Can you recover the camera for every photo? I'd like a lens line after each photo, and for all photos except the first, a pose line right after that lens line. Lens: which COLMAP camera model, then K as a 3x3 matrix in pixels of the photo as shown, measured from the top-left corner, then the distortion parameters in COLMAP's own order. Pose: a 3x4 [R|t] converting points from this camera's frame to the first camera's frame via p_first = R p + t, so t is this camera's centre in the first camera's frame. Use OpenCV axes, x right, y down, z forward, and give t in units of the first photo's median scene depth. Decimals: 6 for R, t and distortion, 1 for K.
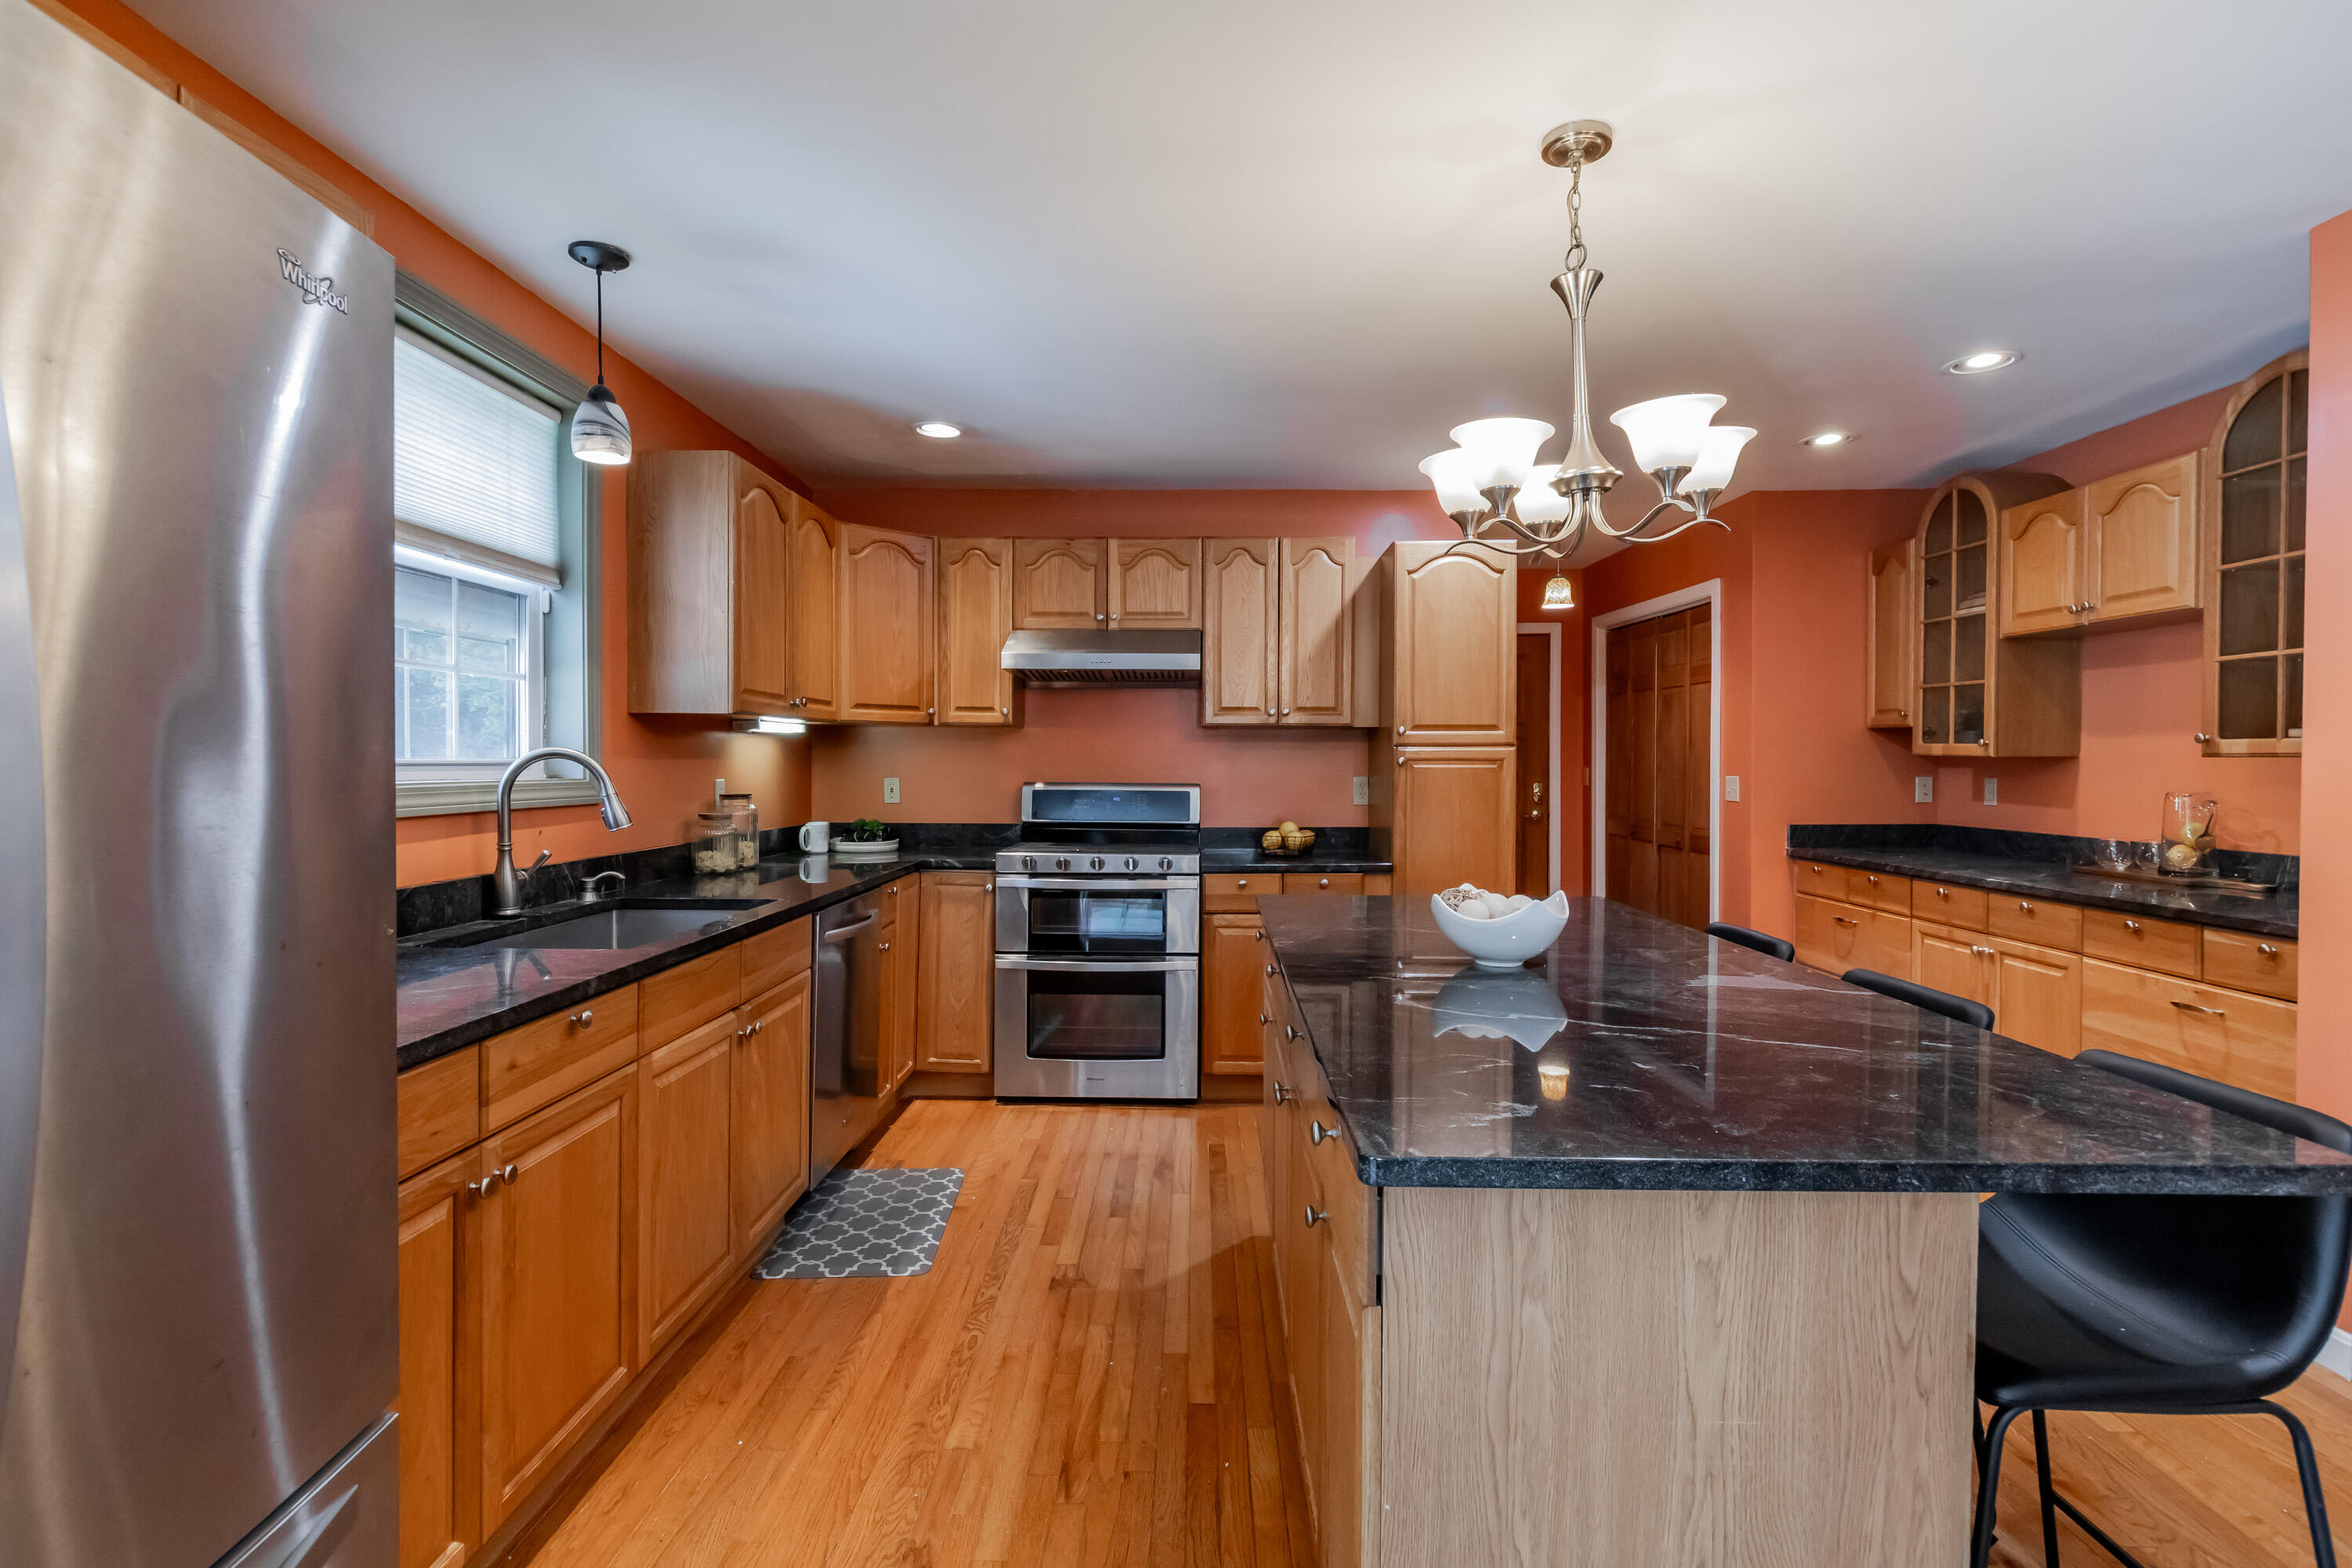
lens RADIAL K [[1098.3, 0, 1174.0], [0, 1098.3, 776.6], [0, 0, 1]] dist [0.000630, -0.000032]
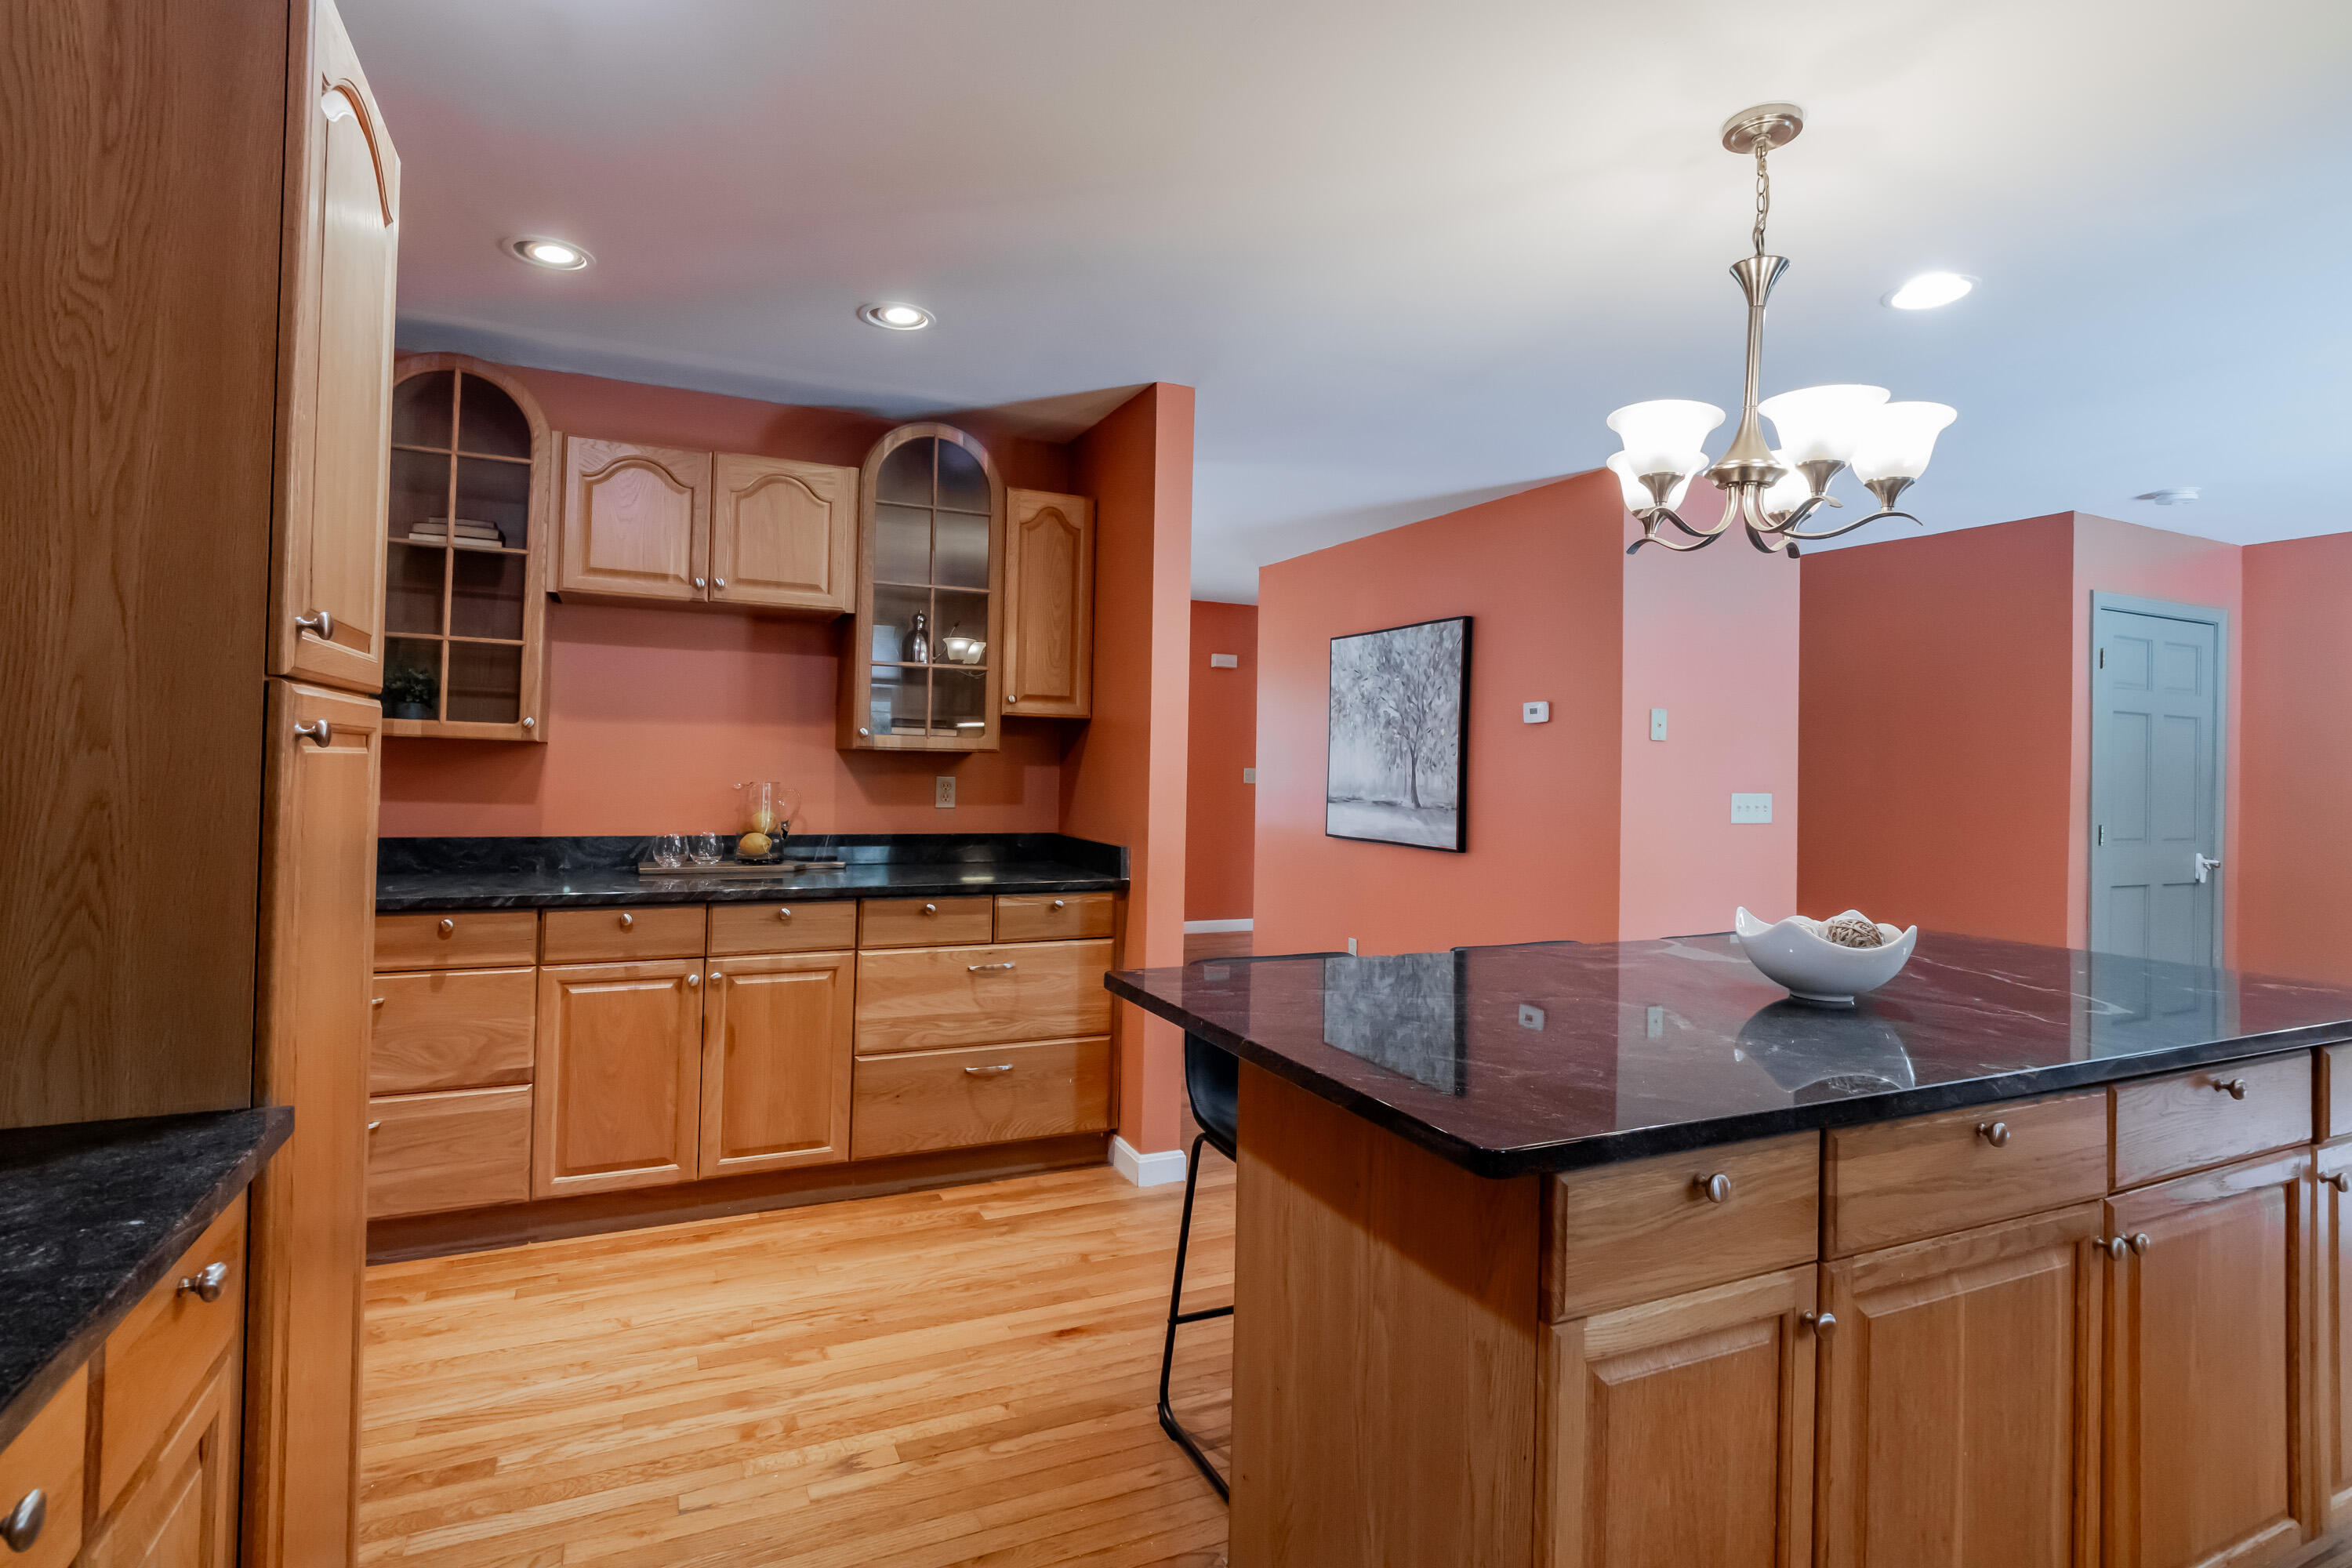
lens RADIAL K [[1098.3, 0, 1174.0], [0, 1098.3, 776.6], [0, 0, 1]] dist [0.000630, -0.000032]
pose [[-0.426815, -0.017527, 0.904169, -0.151076], [-0.005491, 0.999844, 0.016789, -0.008858], [-0.904322, 0.002201, -0.426845, 0.939123]]
